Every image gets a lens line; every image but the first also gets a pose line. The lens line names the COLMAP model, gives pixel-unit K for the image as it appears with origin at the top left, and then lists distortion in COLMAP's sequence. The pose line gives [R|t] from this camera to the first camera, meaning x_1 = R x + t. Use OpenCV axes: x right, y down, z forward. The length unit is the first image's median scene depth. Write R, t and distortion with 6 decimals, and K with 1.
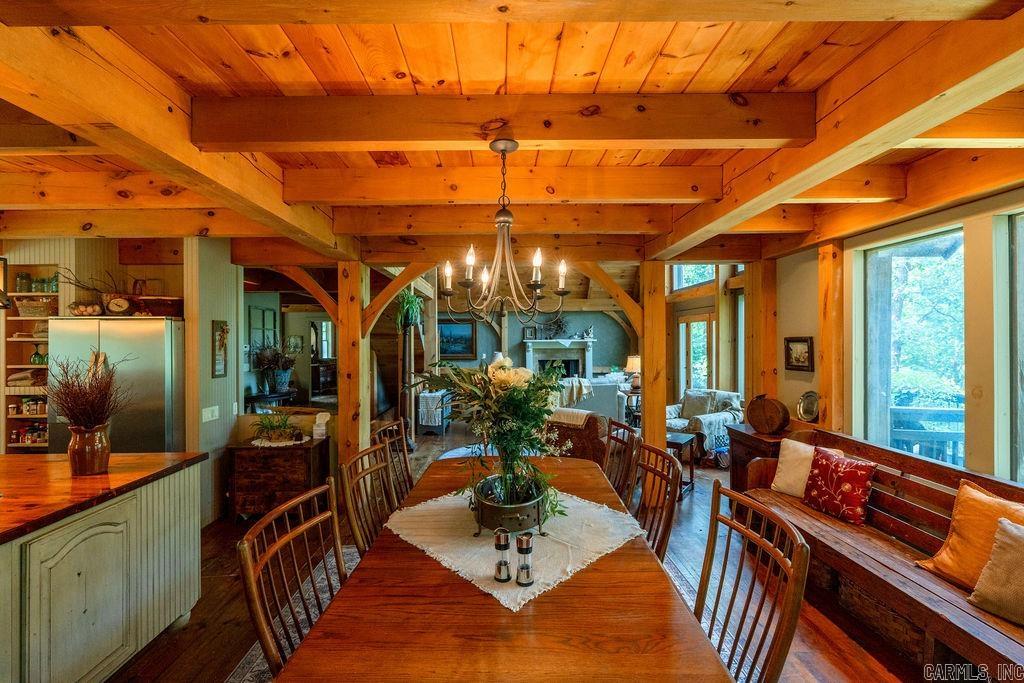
lens RADIAL K [[472.3, 0, 499.8], [0, 472.3, 340.3], [0, 0, 1]] dist [-0.000426, -0.000113]
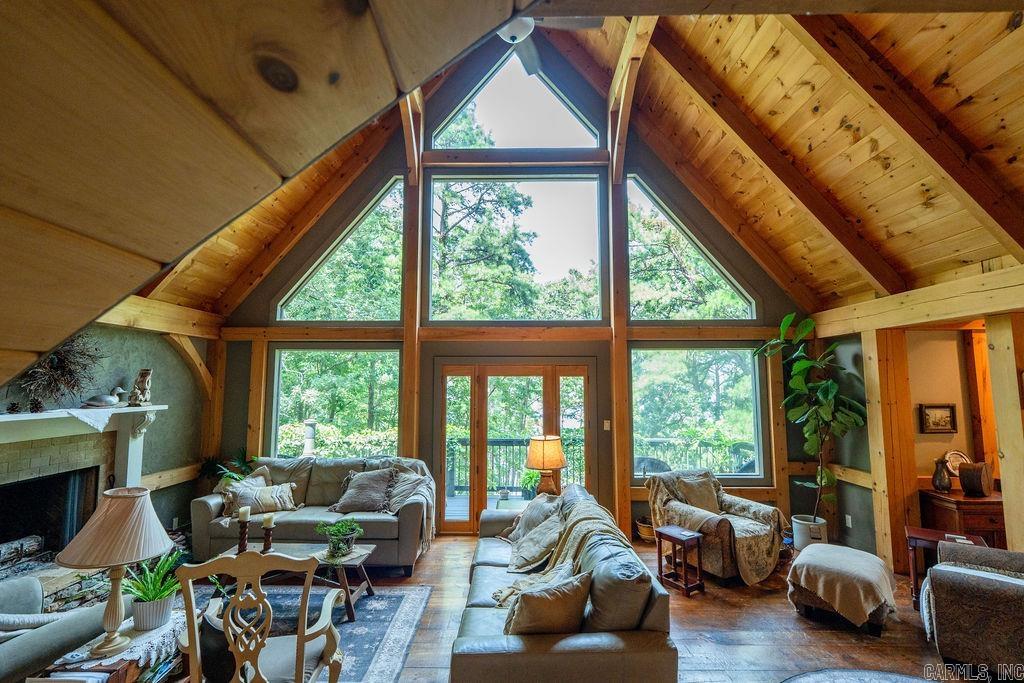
lens RADIAL K [[472.3, 0, 499.8], [0, 472.3, 340.3], [0, 0, 1]] dist [-0.000426, -0.000113]
pose [[0.027385, 0.101382, 0.994471, -0.515323], [0.000693, 0.994842, -0.101439, -0.042094], [-0.999625, 0.003467, 0.027174, 1.942327]]
